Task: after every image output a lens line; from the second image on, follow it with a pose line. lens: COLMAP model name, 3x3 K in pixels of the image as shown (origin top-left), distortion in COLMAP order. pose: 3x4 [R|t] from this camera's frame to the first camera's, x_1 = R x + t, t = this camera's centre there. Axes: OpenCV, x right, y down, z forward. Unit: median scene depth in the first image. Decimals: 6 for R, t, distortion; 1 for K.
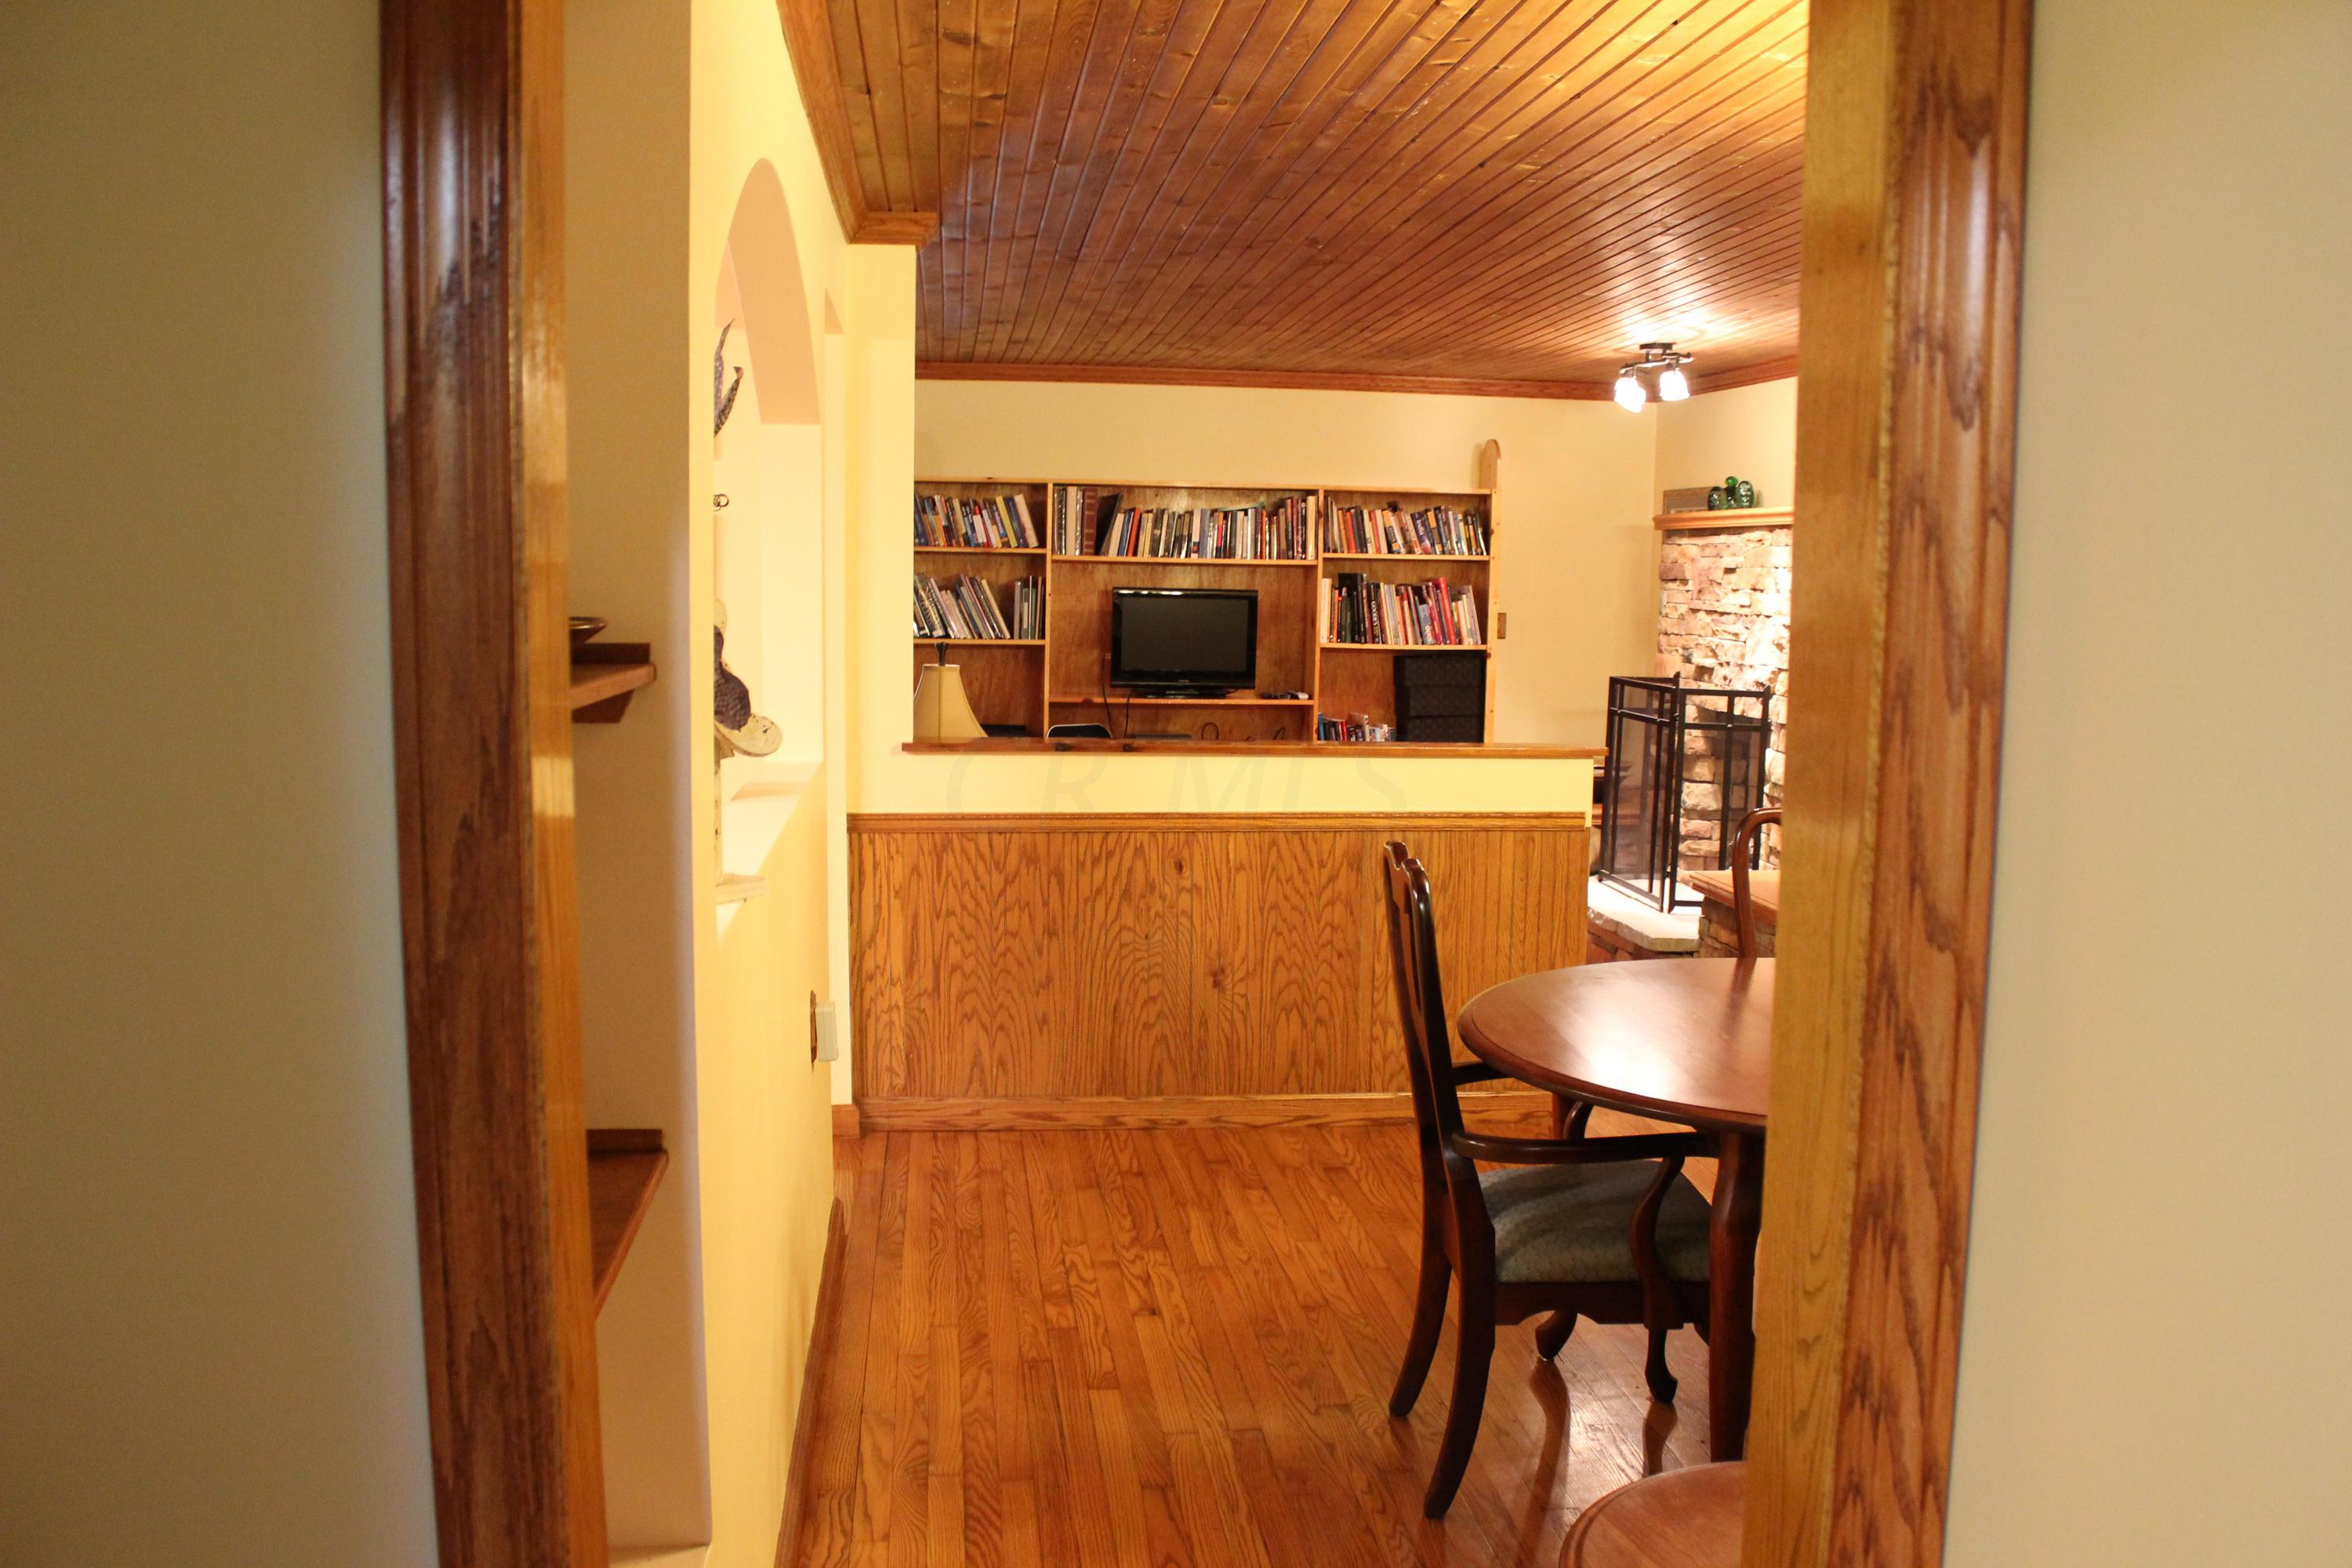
lens RADIAL K [[1963.6, 0, 1174.8], [0, 1963.6, 792.3], [0, 0, 1]] dist [-0.157421, 0.131467]
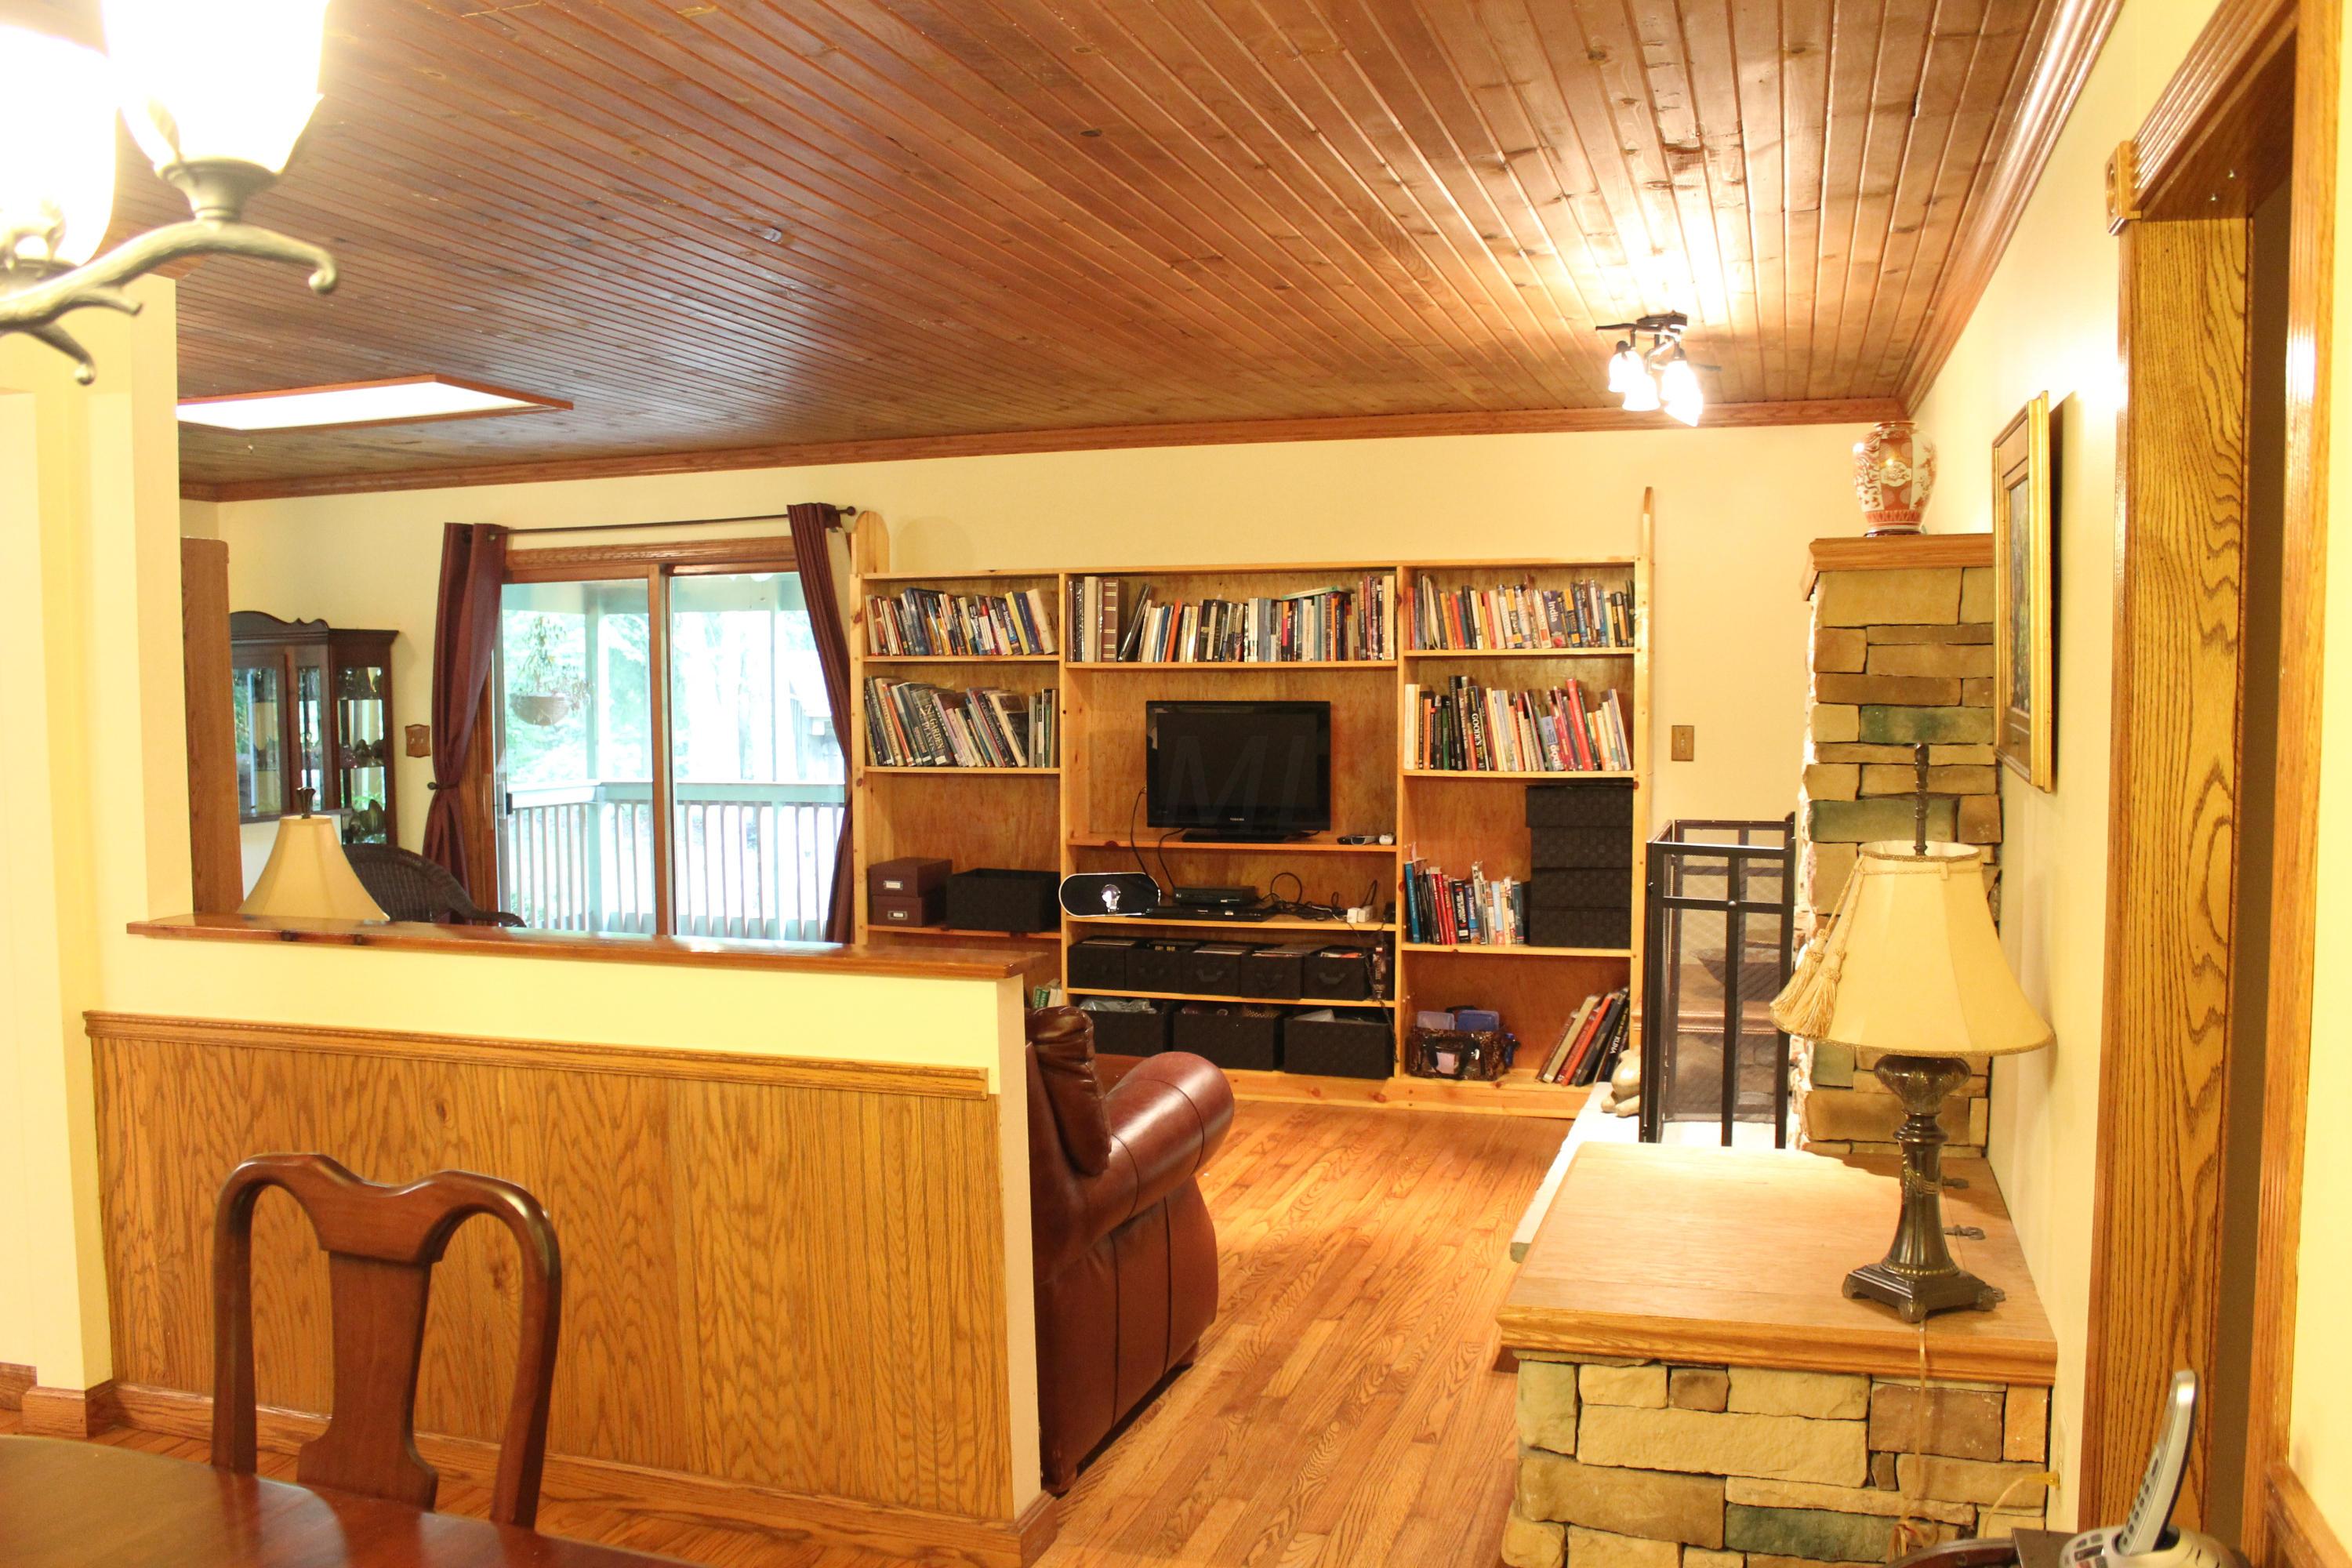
lens RADIAL K [[1963.6, 0, 1176.4], [0, 1963.6, 796.0], [0, 0, 1]] dist [-0.157421, 0.131467]
pose [[0.911072, 0.000623, -0.412247, 0.509695], [-0.023103, 0.998504, -0.049550, -0.045094], [0.411599, 0.054668, 0.909724, 0.472425]]
